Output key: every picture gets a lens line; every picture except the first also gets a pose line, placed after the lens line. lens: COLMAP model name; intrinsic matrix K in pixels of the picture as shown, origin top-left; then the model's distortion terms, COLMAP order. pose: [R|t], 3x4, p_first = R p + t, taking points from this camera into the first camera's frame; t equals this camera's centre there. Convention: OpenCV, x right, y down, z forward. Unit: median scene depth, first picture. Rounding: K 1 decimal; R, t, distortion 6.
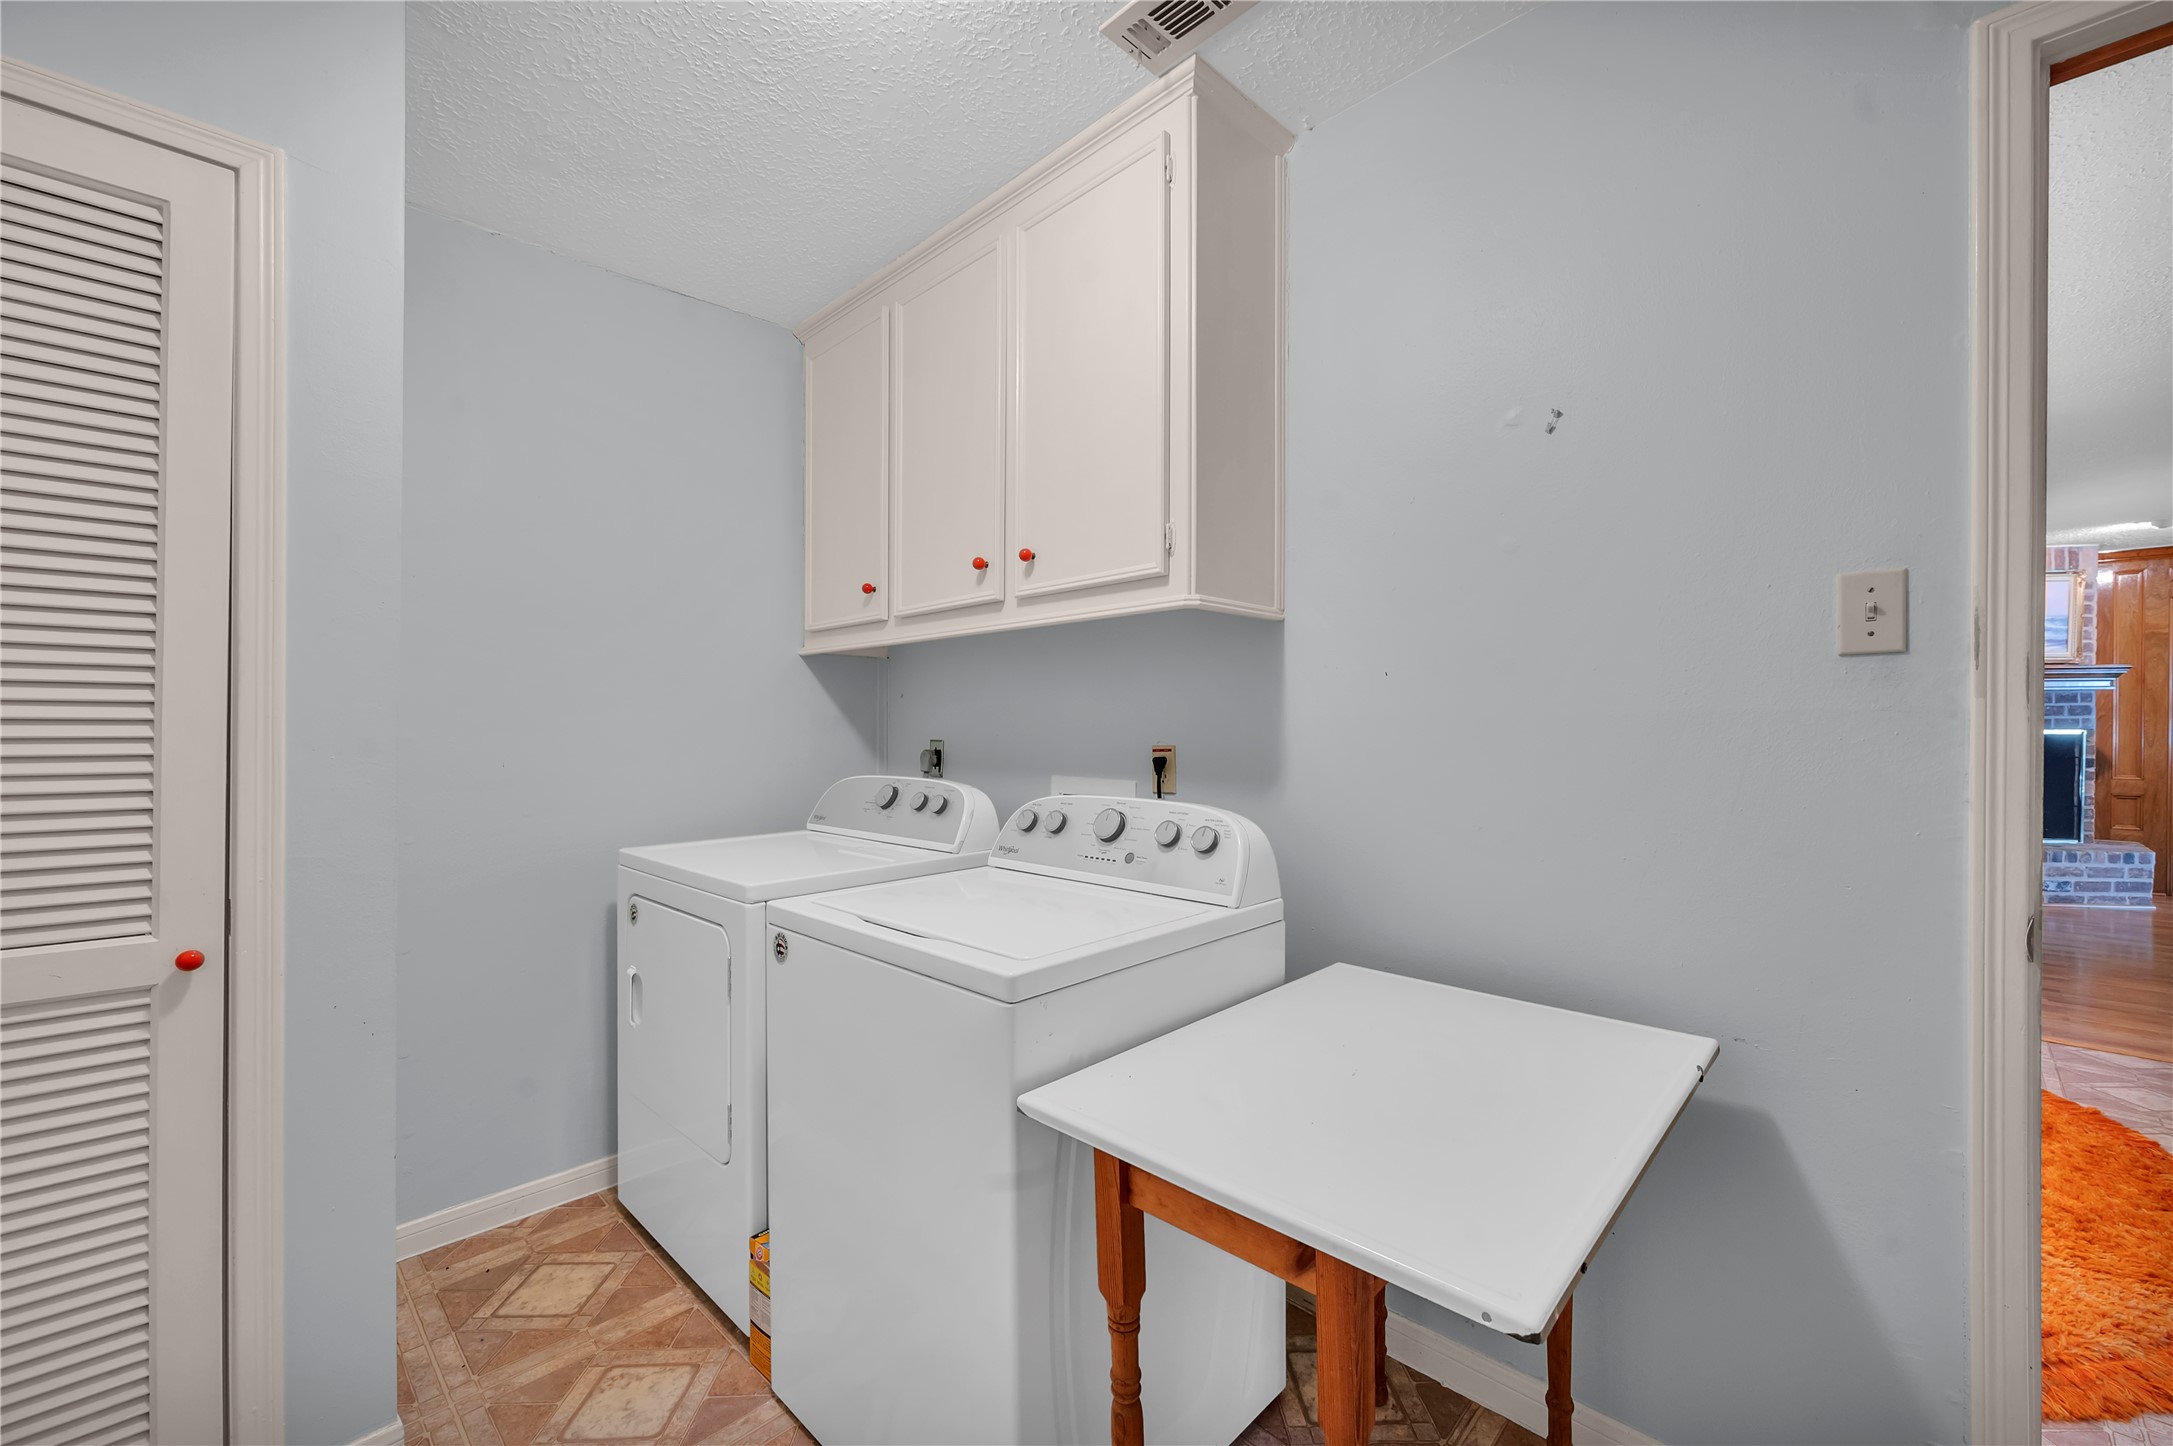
lens RADIAL K [[864.4, 0, 1074.6], [0, 864.4, 728.8], [0, 0, 1]] dist [-0.002806, 0.000204]
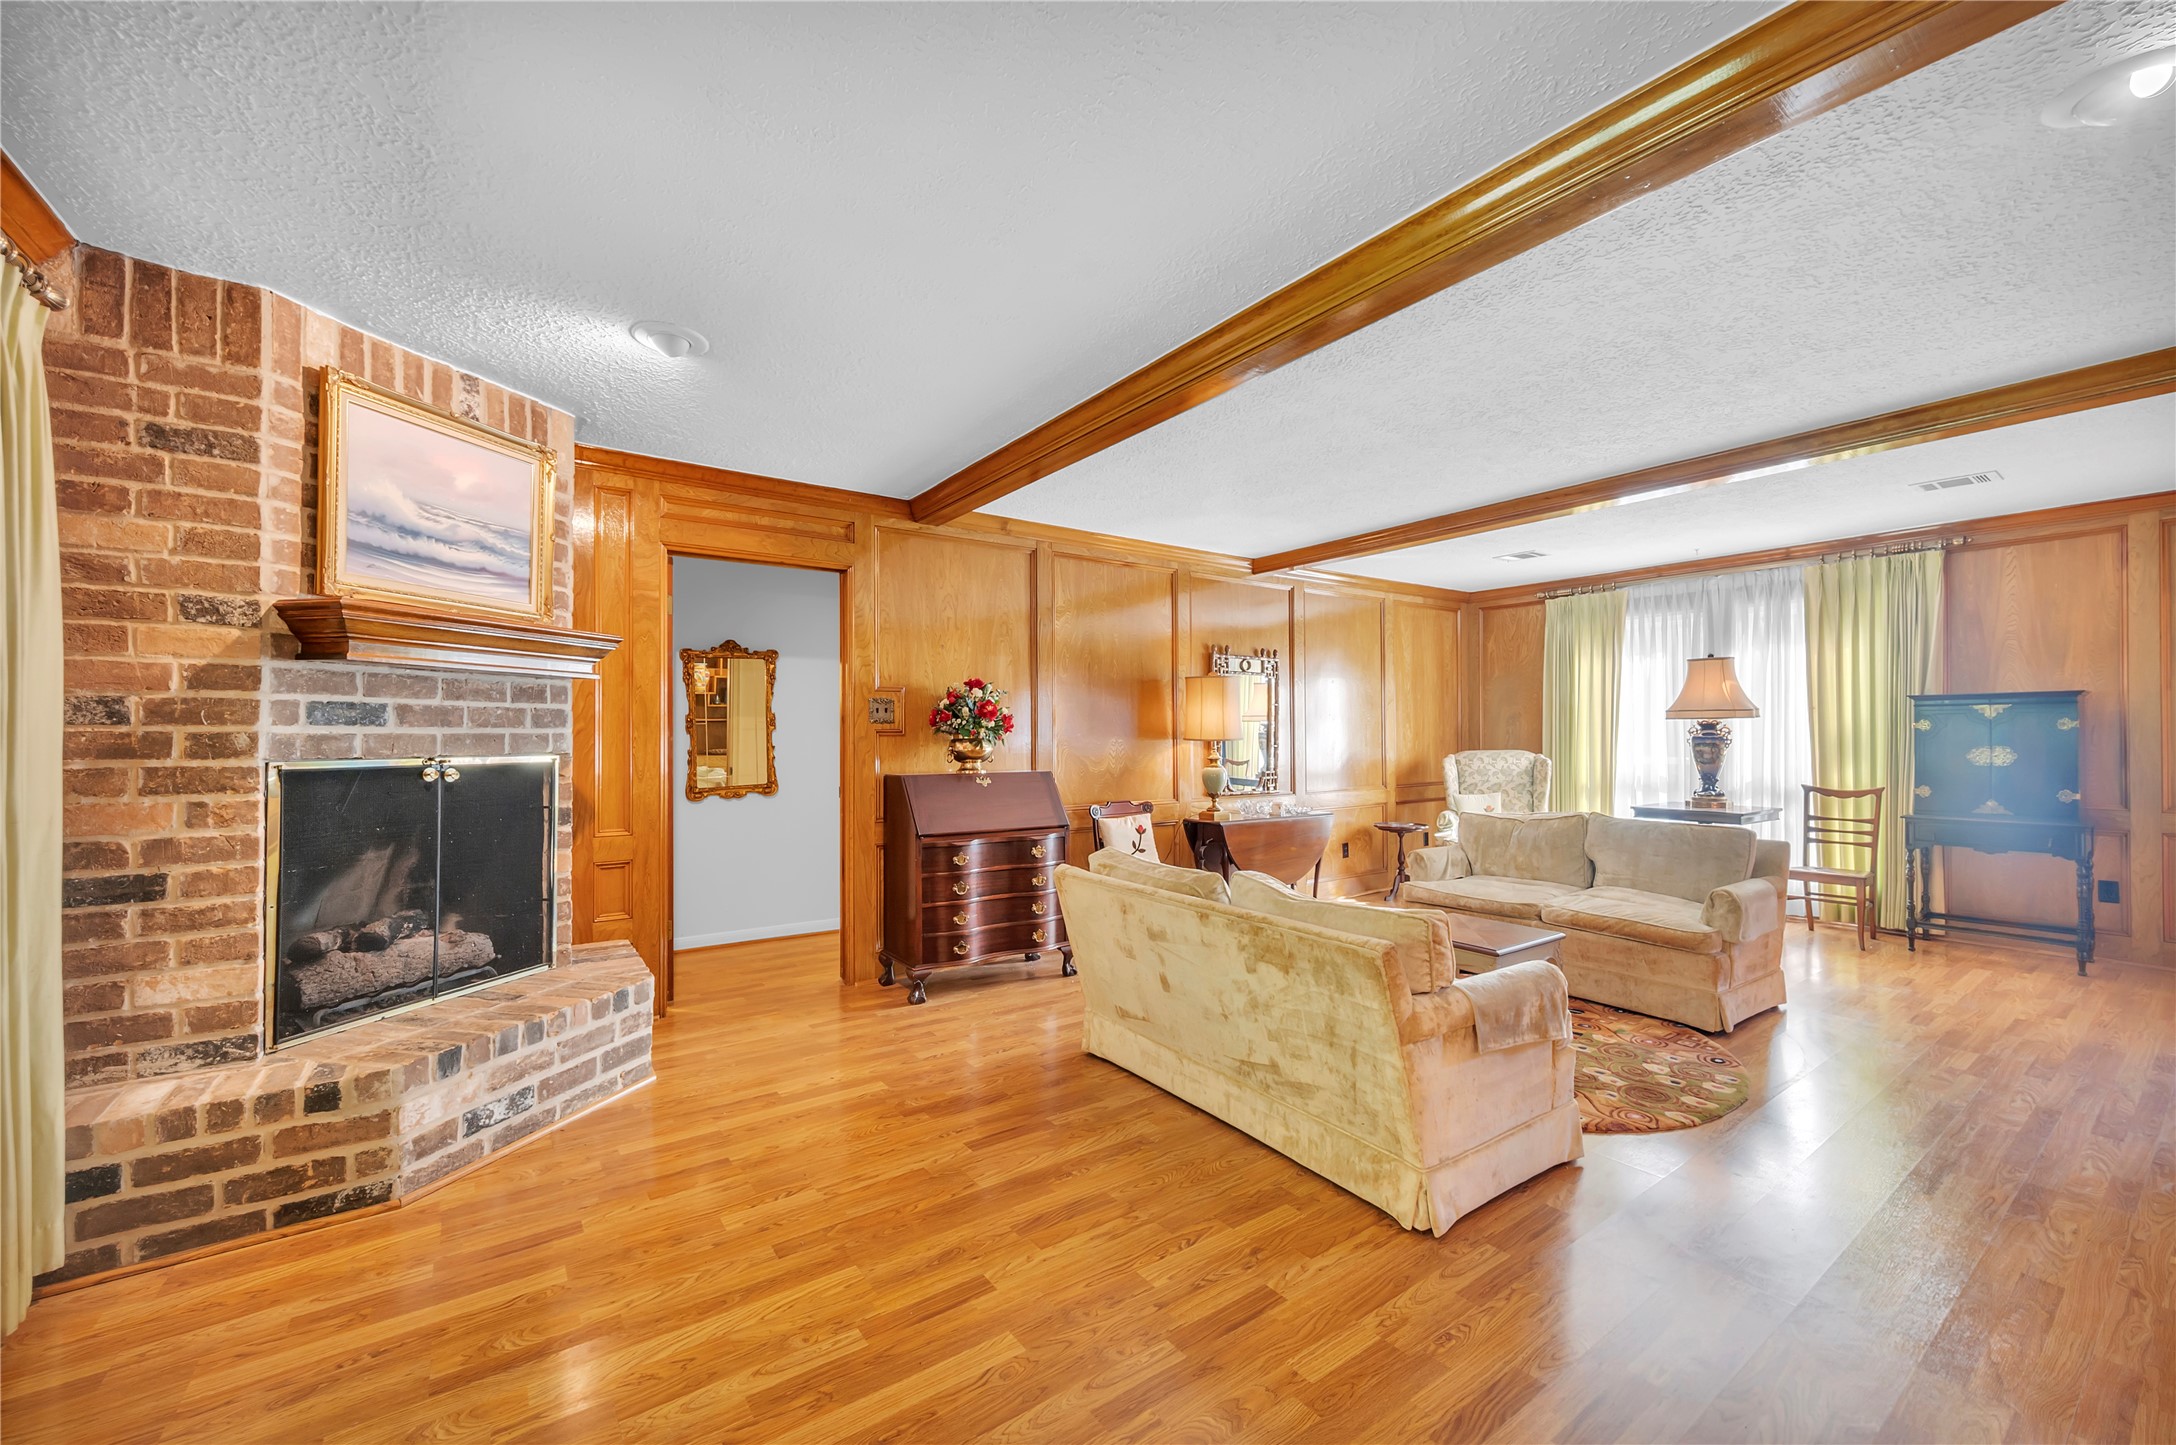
lens RADIAL K [[865.6, 0, 1082.2], [0, 865.6, 735.2], [0, 0, 1]] dist [-0.002806, 0.000204]
pose [[0.172865, 0.004663, 0.984934, 0.708558], [0.007310, 0.999955, -0.006018, -0.005555], [-0.984918, 0.008240, 0.172824, 0.593176]]
